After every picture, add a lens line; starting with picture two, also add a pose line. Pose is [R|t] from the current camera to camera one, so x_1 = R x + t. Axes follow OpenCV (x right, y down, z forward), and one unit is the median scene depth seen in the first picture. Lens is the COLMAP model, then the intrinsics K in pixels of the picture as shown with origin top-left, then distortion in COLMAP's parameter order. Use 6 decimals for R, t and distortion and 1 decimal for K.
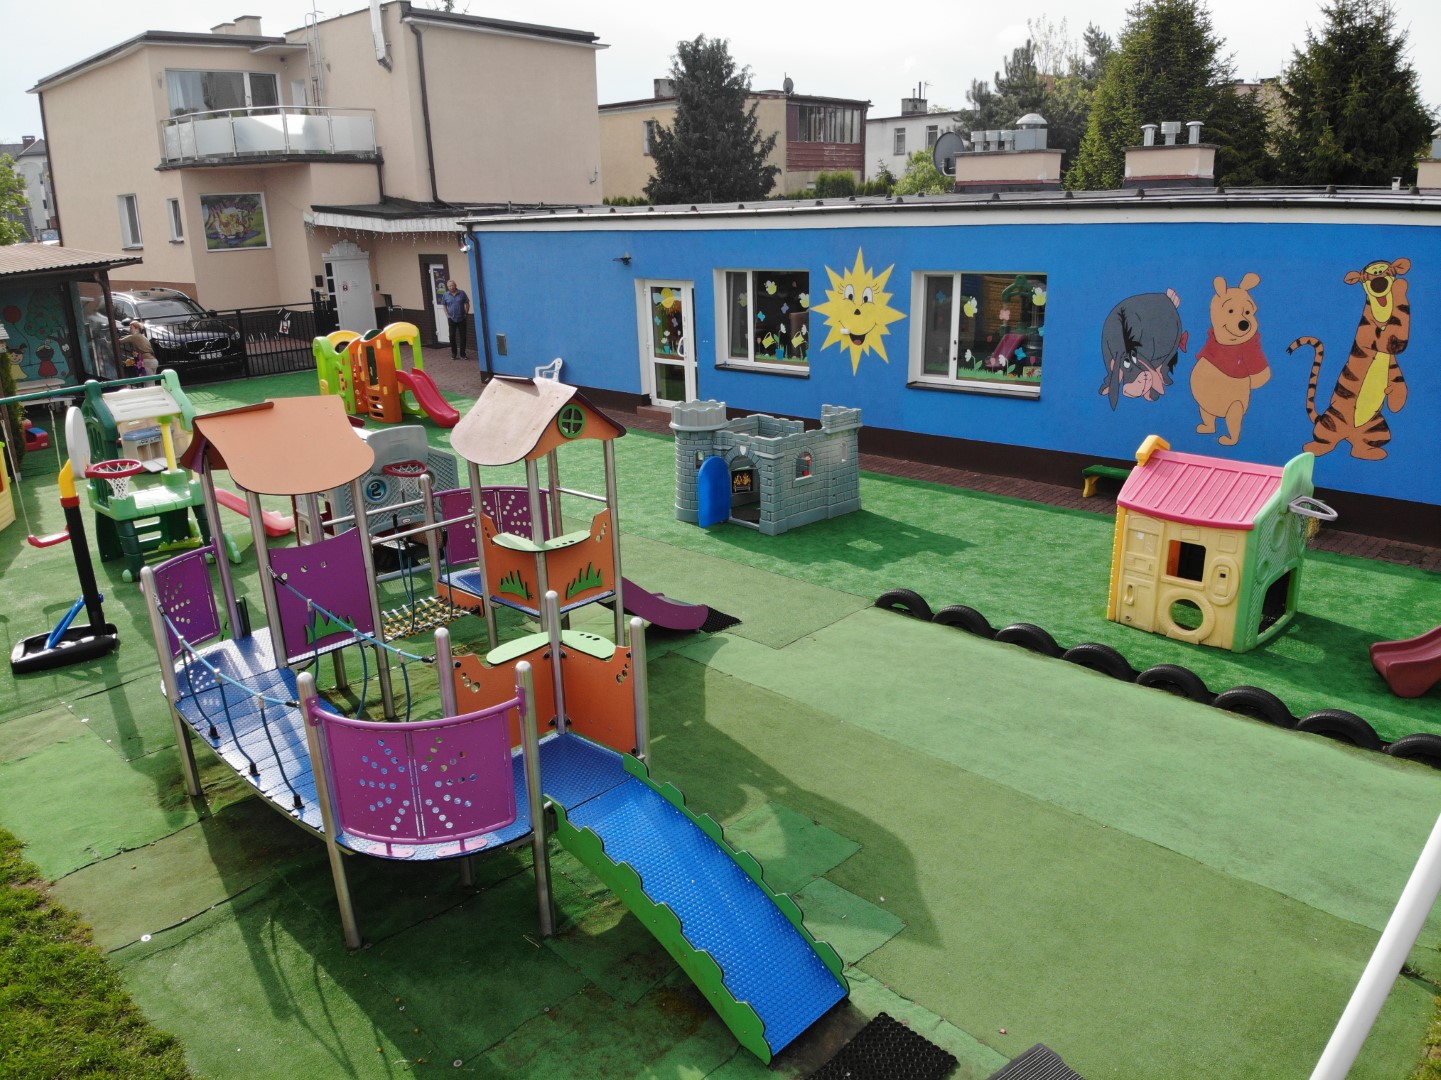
lens RADIAL K [[1062.9, 0, 720.0], [0, 1062.9, 542.8], [0, 0, 1]] dist [0.009442, -0.095625]
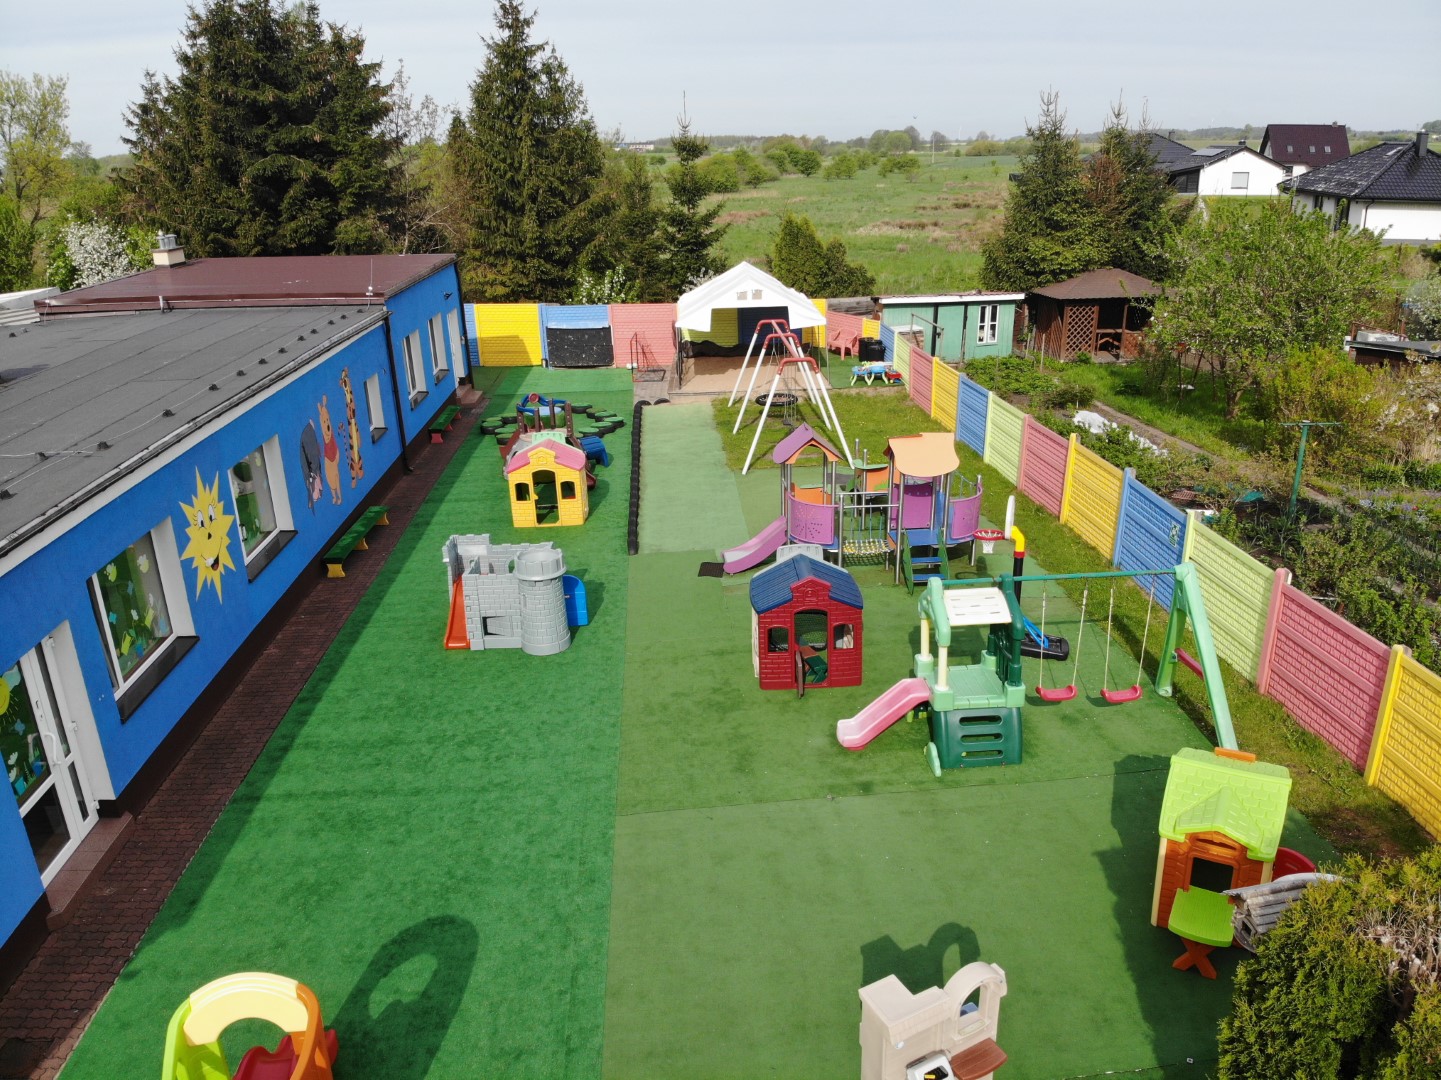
lens RADIAL K [[1062.9, 0, 736.5], [0, 1062.9, 559.0], [0, 0, 1]] dist [0.009442, -0.095625]
pose [[-0.737869, -0.196437, 0.645726, -1.034289], [0.245249, 0.813286, 0.527655, -0.760362], [-0.628810, 0.547704, -0.551923, 1.672660]]
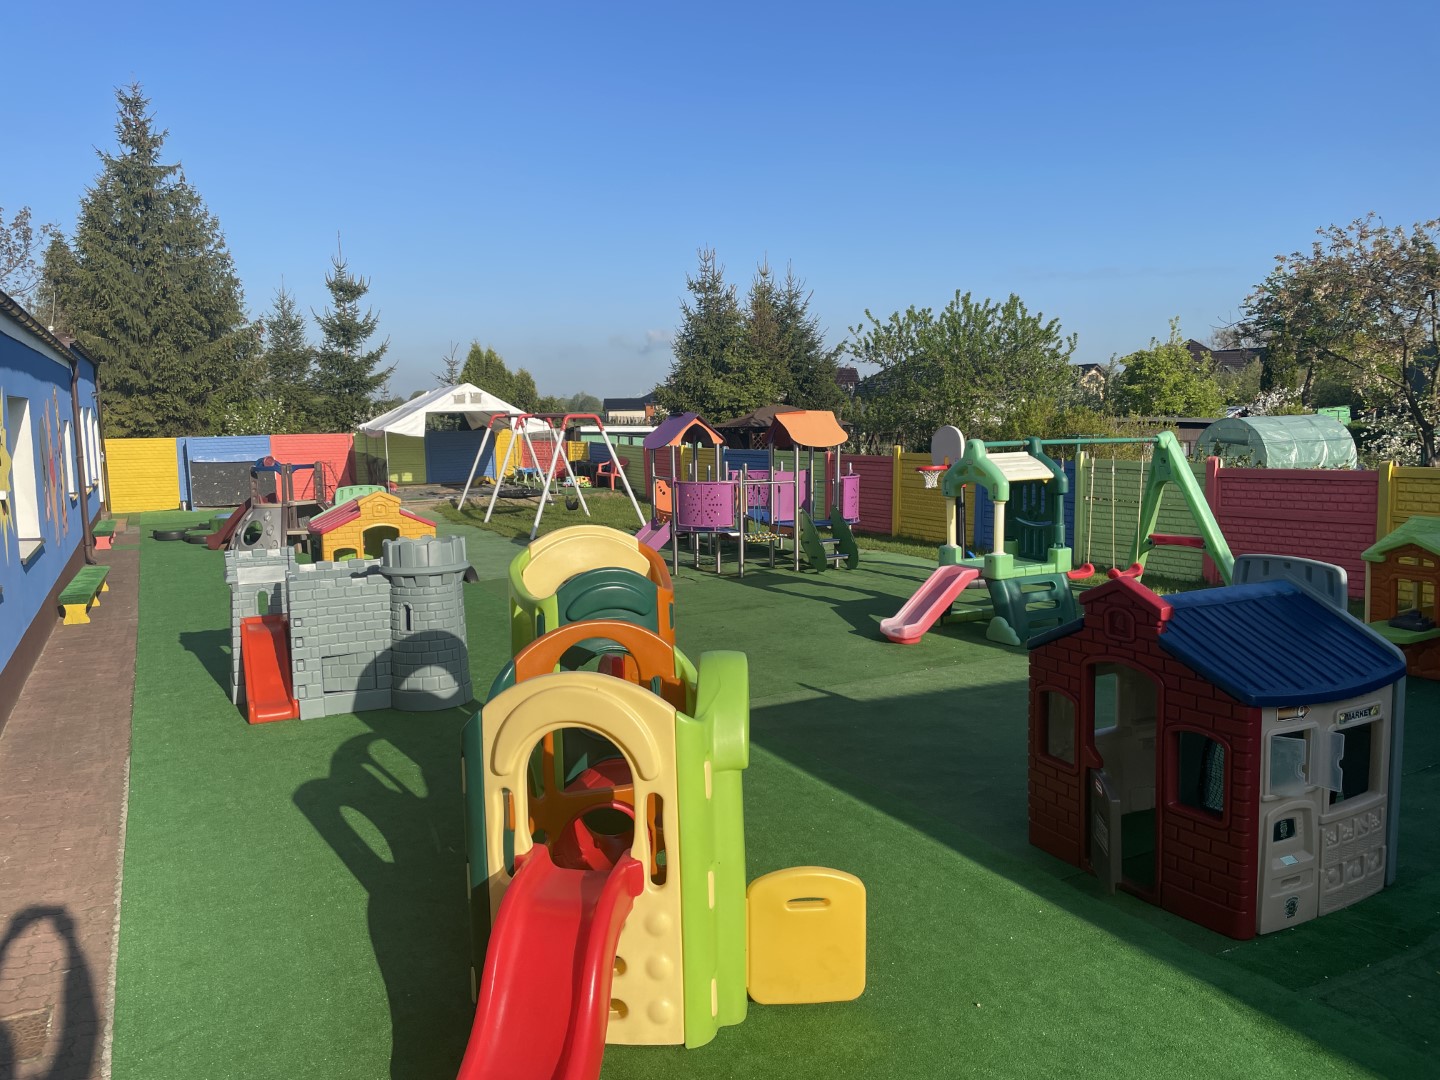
lens RADIAL K [[1089.5, 0, 718.0], [0, 1089.5, 525.8], [0, 0, 1]] dist [0.095282, -0.130509]
pose [[-0.940477, 0.010962, 0.339680, -0.639338], [0.144930, 0.916979, 0.371678, -0.492982], [-0.307405, 0.398784, -0.863987, 1.962853]]
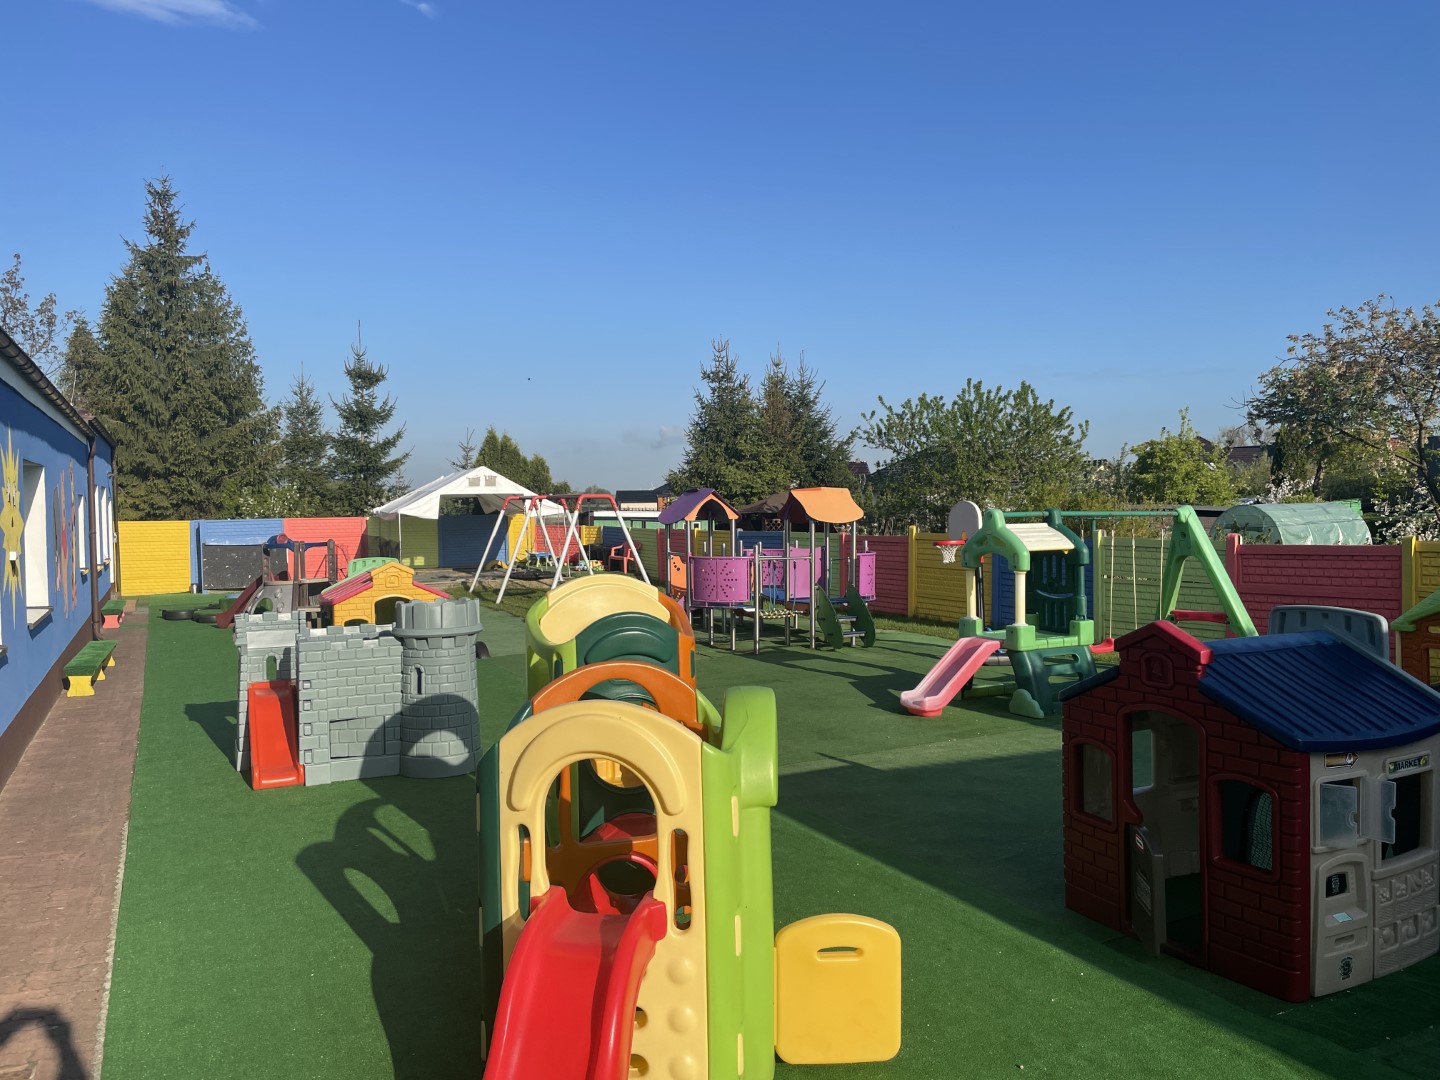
lens RADIAL K [[1089.5, 0, 727.6], [0, 1089.5, 532.0], [0, 0, 1]] dist [0.095282, -0.130509]
pose [[-0.940264, 0.032885, 0.338853, -0.629893], [0.140012, 0.944607, 0.296839, -0.469038], [-0.310322, 0.326551, -0.892785, 1.963941]]
